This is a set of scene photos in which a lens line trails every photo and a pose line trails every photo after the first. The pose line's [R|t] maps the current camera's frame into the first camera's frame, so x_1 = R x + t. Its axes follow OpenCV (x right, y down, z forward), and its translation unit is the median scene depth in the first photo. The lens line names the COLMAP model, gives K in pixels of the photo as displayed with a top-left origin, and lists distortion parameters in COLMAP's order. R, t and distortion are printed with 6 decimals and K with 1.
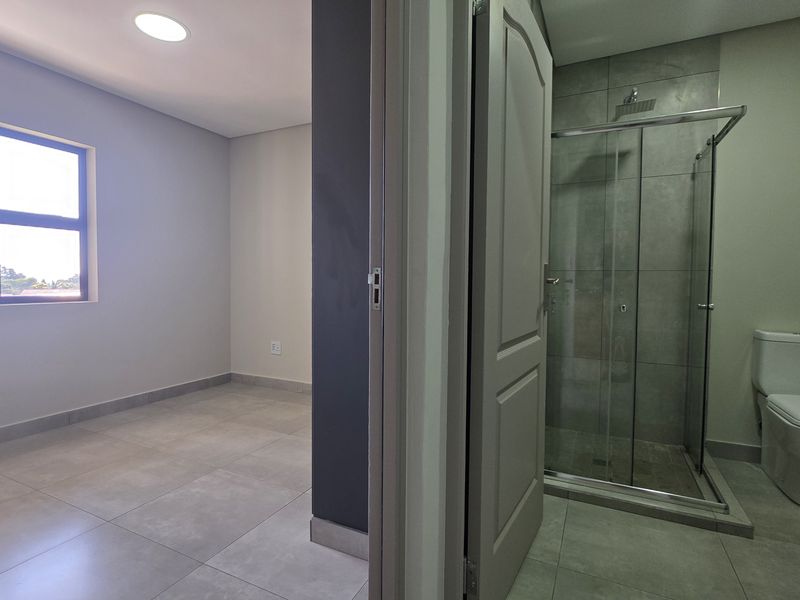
lens RADIAL K [[427.9, 0, 394.3], [0, 427.9, 296.8], [0, 0, 1]] dist [0.000372, -0.016807]
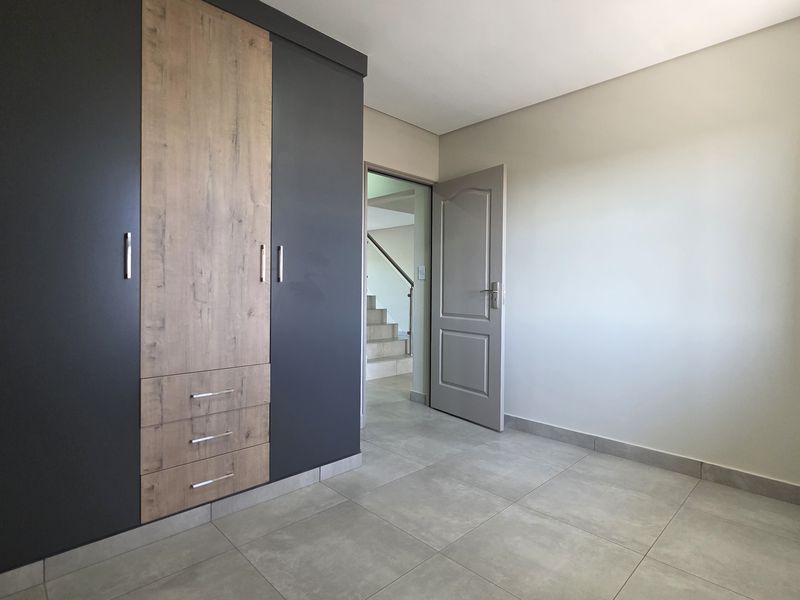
lens RADIAL K [[427.9, 0, 394.3], [0, 427.9, 296.8], [0, 0, 1]] dist [0.000372, -0.016807]
pose [[-0.942253, -0.028064, 0.333723, -0.536571], [-0.007795, 0.998051, 0.061922, -0.077148], [-0.334810, 0.055745, -0.940635, 1.590663]]
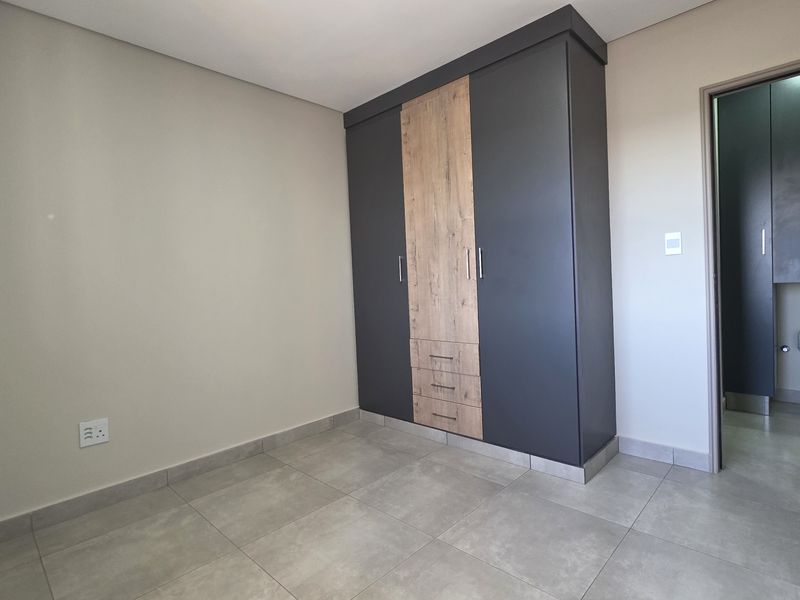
lens RADIAL K [[427.9, 0, 394.3], [0, 427.9, 296.8], [0, 0, 1]] dist [0.000372, -0.016807]
pose [[0.312191, -0.055303, 0.948408, -1.068162], [0.087607, 0.995726, 0.029224, -0.055429], [-0.945971, 0.073964, 0.315702, 0.747893]]
